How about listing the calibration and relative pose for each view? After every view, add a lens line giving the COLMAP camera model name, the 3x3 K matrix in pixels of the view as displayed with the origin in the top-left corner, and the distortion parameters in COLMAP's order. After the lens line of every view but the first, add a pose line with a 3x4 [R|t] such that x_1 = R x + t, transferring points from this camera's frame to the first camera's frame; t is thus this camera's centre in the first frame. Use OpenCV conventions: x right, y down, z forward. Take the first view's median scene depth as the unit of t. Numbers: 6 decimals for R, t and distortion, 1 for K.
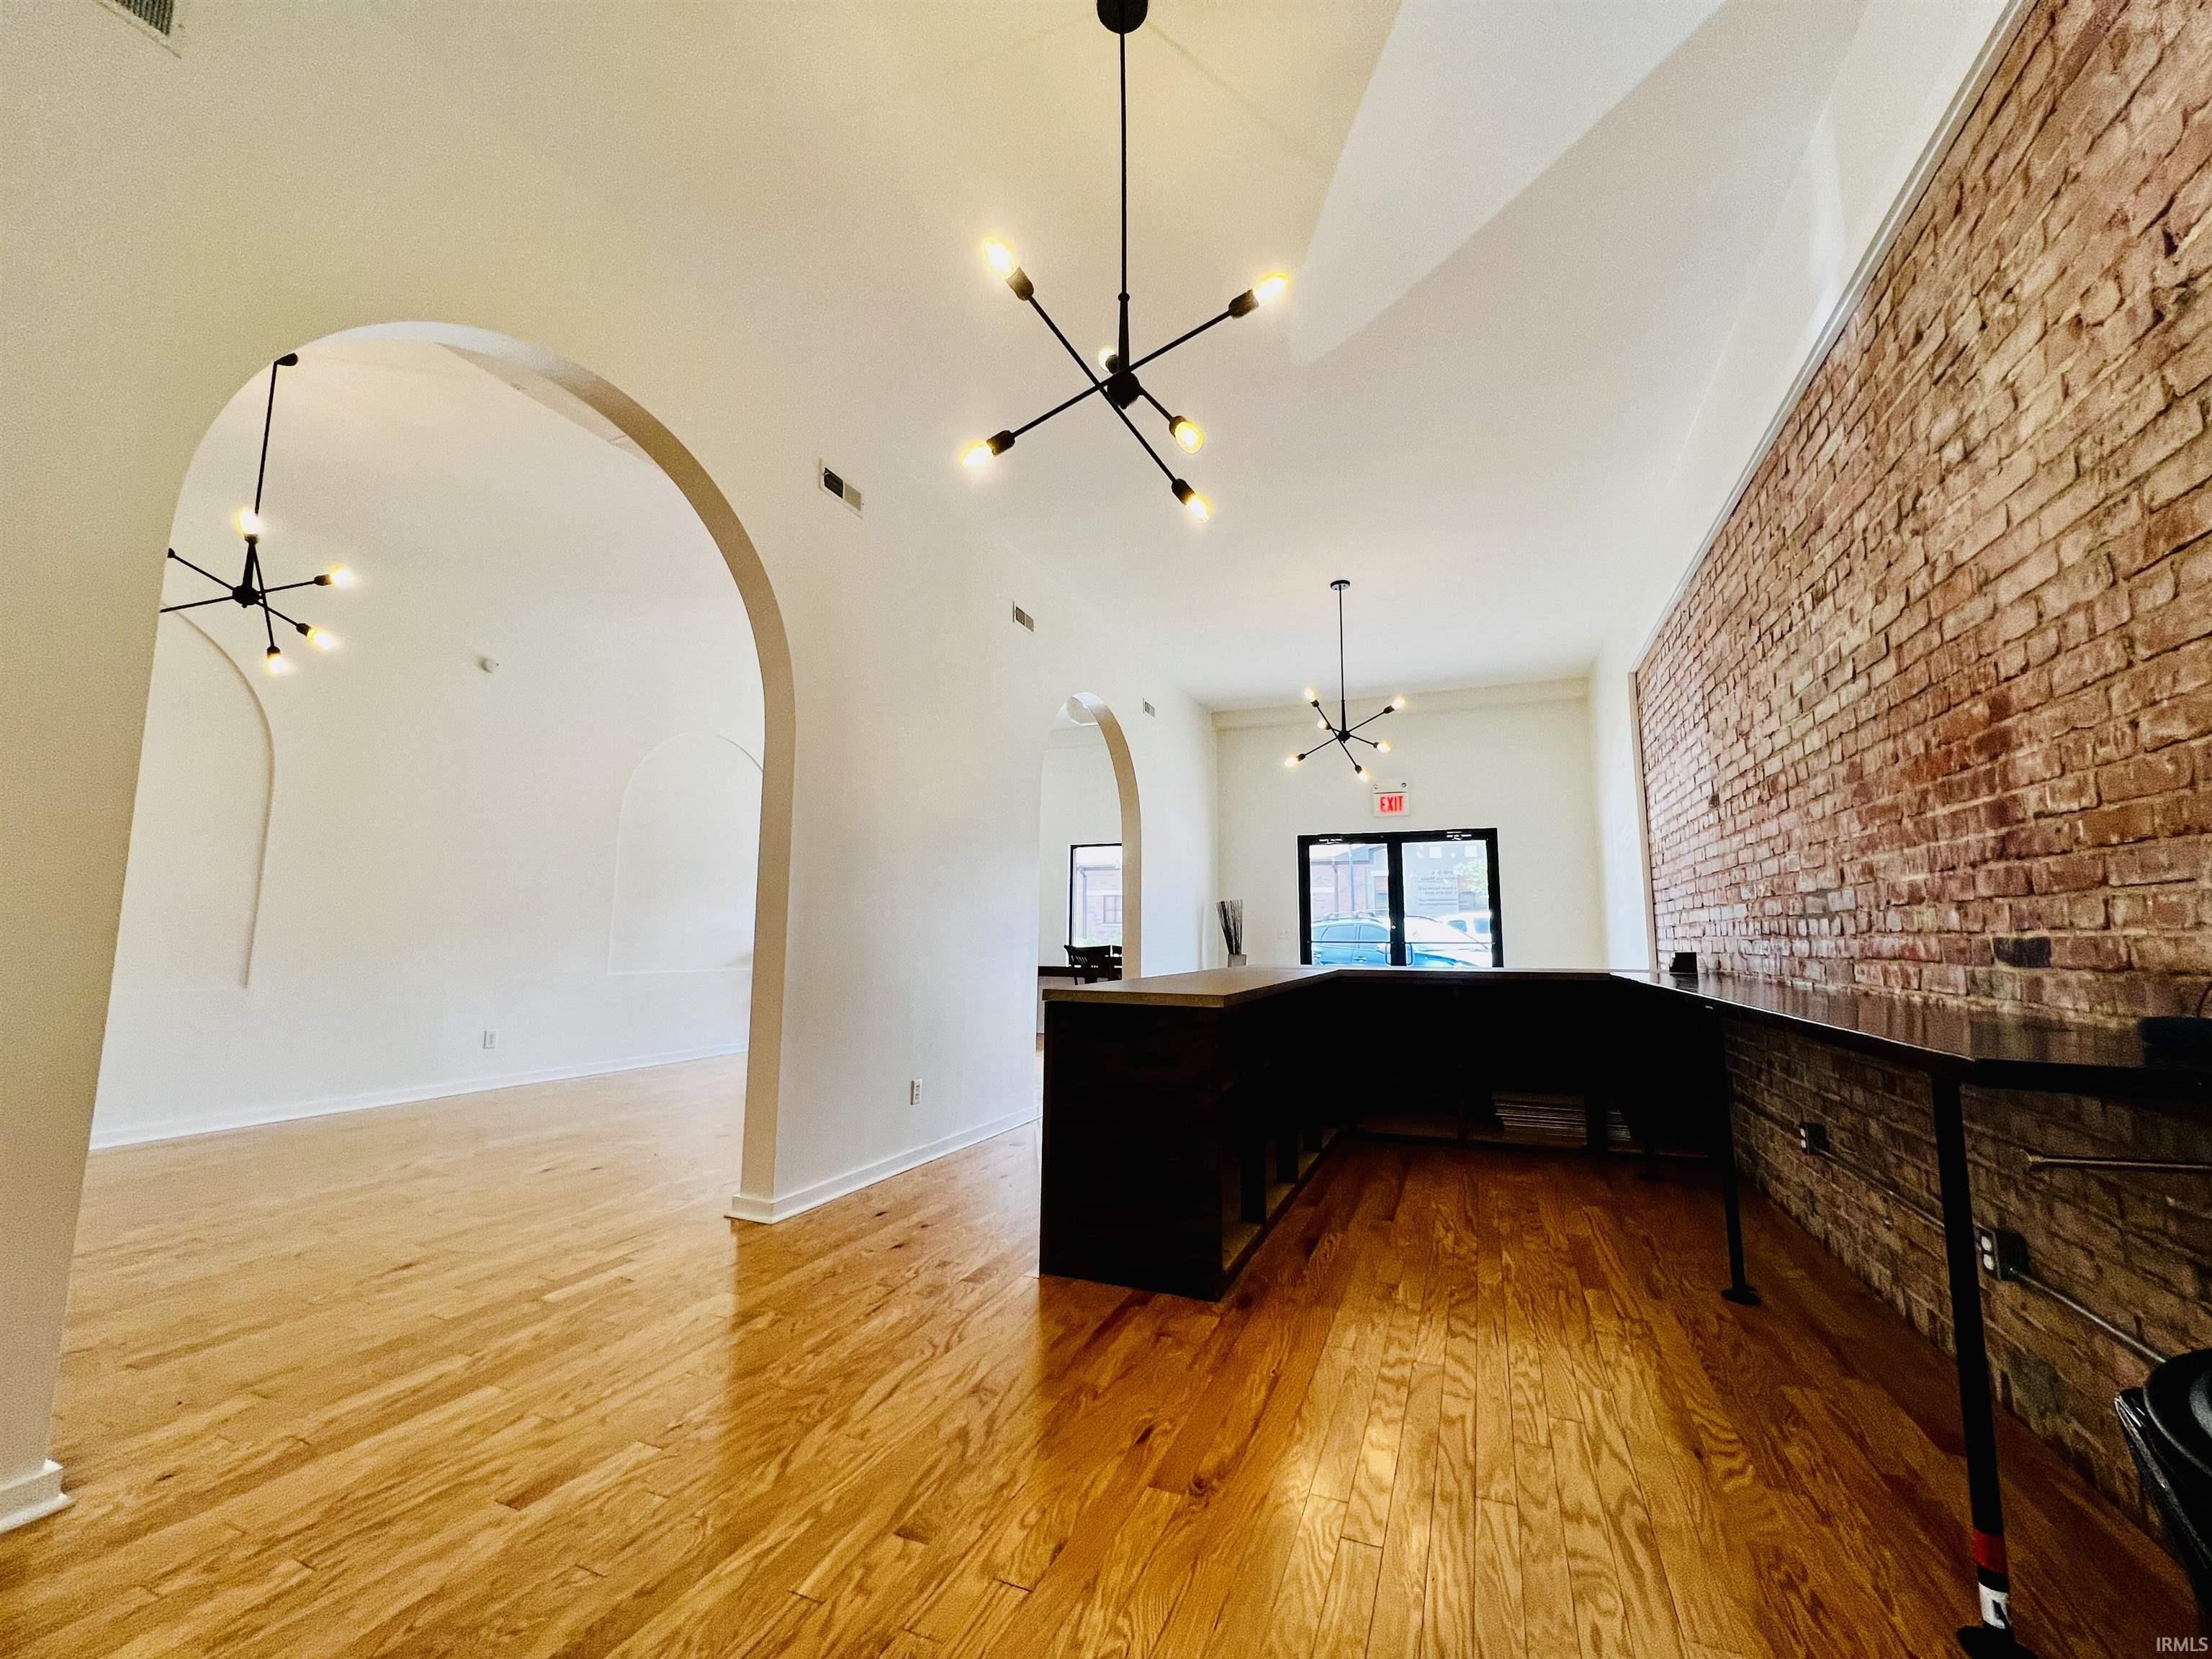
lens RADIAL K [[883.8, 0, 1098.3], [0, 883.8, 828.0], [0, 0, 1]] dist [-0.004513, -0.000237]
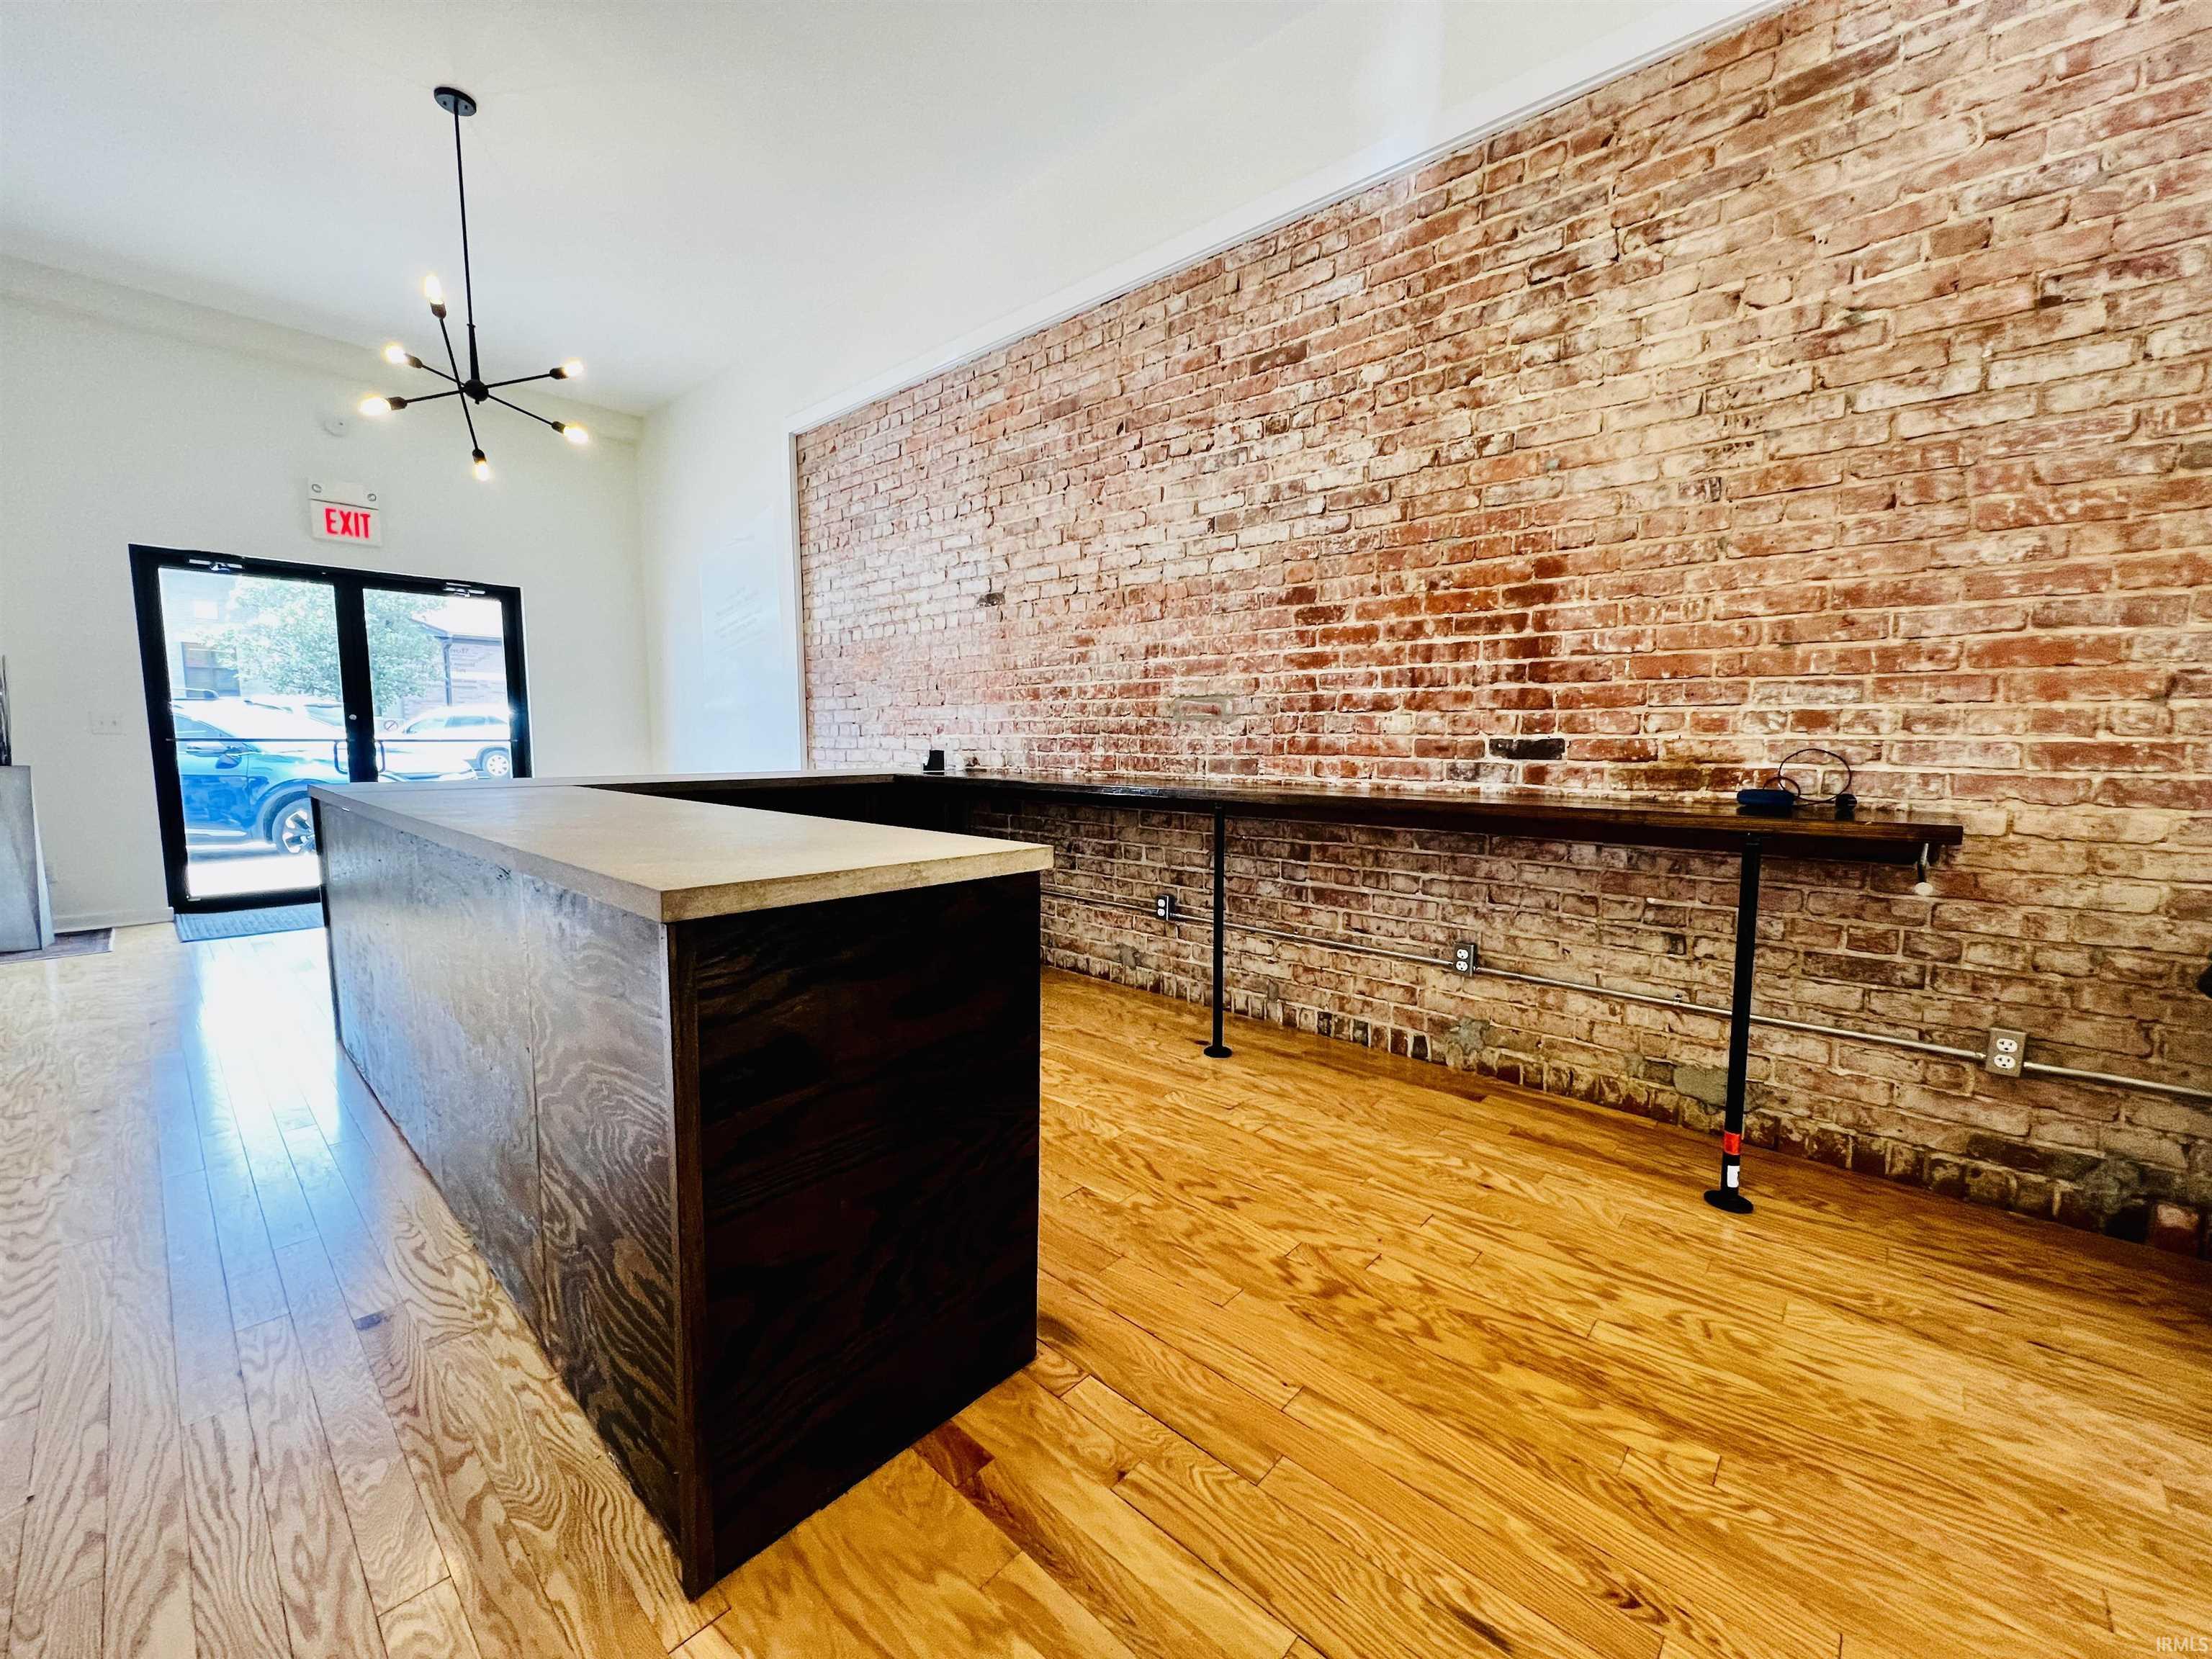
lens RADIAL K [[883.8, 0, 1106.4], [0, 883.8, 832.9], [0, 0, 1]] dist [-0.004513, -0.000237]
pose [[0.325917, -0.105204, 0.939527, -0.394771], [-0.120076, 0.981134, 0.151517, 0.106599], [-0.937742, -0.162196, 0.307136, 0.899748]]
